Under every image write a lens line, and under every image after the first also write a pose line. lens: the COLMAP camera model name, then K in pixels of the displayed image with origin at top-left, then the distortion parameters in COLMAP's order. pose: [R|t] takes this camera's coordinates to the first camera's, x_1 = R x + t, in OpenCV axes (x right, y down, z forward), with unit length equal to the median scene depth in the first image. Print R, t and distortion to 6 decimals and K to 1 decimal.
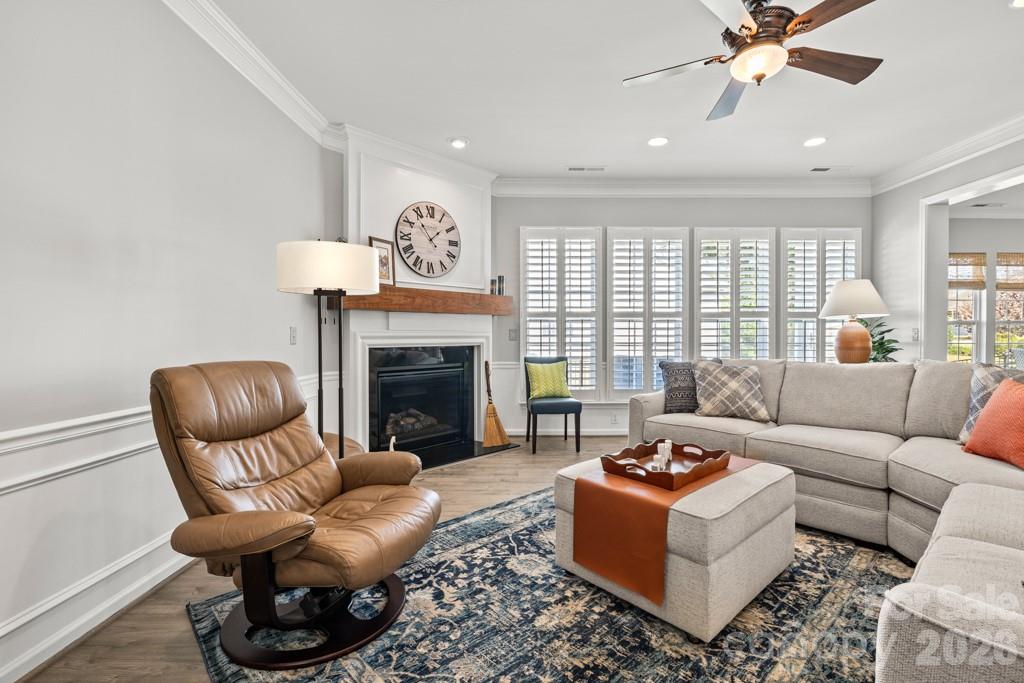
lens RADIAL K [[459.3, 0, 531.6], [0, 459.3, 339.3], [0, 0, 1]] dist [-0.004300, -0.000268]
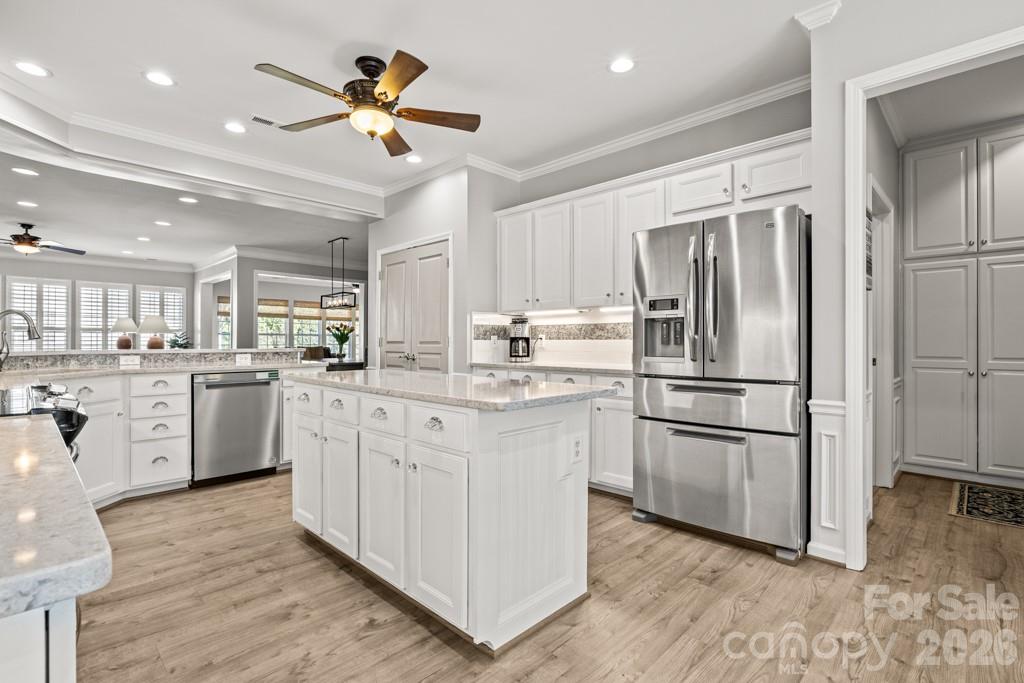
lens RADIAL K [[485.6, 0, 508.1], [0, 485.6, 340.2], [0, 0, 1]] dist [-0.005673, -0.000116]
pose [[0.714885, 0.005297, 0.699222, 0.291371], [0.003289, 0.999935, -0.010939, 0.020920], [-0.699235, 0.010120, 0.714821, -1.832876]]
